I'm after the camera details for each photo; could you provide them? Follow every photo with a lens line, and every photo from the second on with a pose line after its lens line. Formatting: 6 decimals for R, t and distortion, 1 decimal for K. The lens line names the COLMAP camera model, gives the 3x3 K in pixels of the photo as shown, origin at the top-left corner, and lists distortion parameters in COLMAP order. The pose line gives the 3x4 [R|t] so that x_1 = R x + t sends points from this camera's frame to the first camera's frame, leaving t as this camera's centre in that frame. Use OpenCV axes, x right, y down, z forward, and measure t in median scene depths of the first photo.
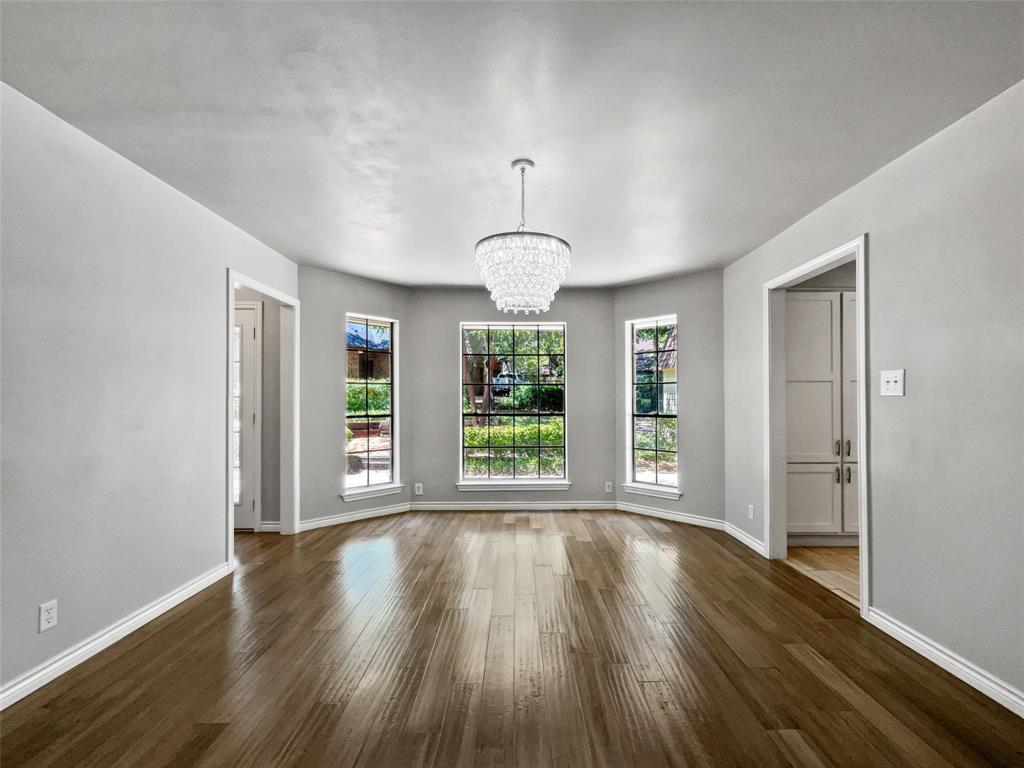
lens RADIAL K [[418.9, 0, 512.4], [0, 418.9, 388.4], [0, 0, 1]] dist [-0.000782, -0.000141]
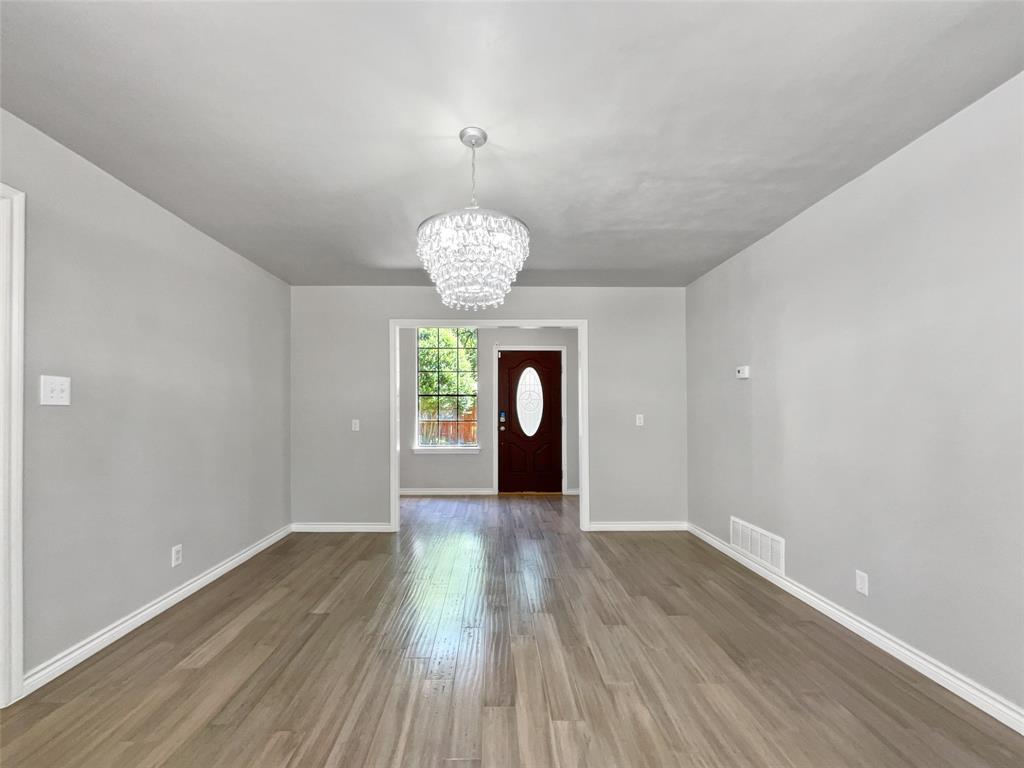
lens RADIAL K [[418.9, 0, 512.4], [0, 418.9, 388.4], [0, 0, 1]] dist [-0.000782, -0.000141]
pose [[-0.998570, -0.000196, -0.053453, -0.010448], [0.004083, 0.996792, -0.079929, 0.064057], [0.053297, -0.080033, -0.995366, 2.204036]]
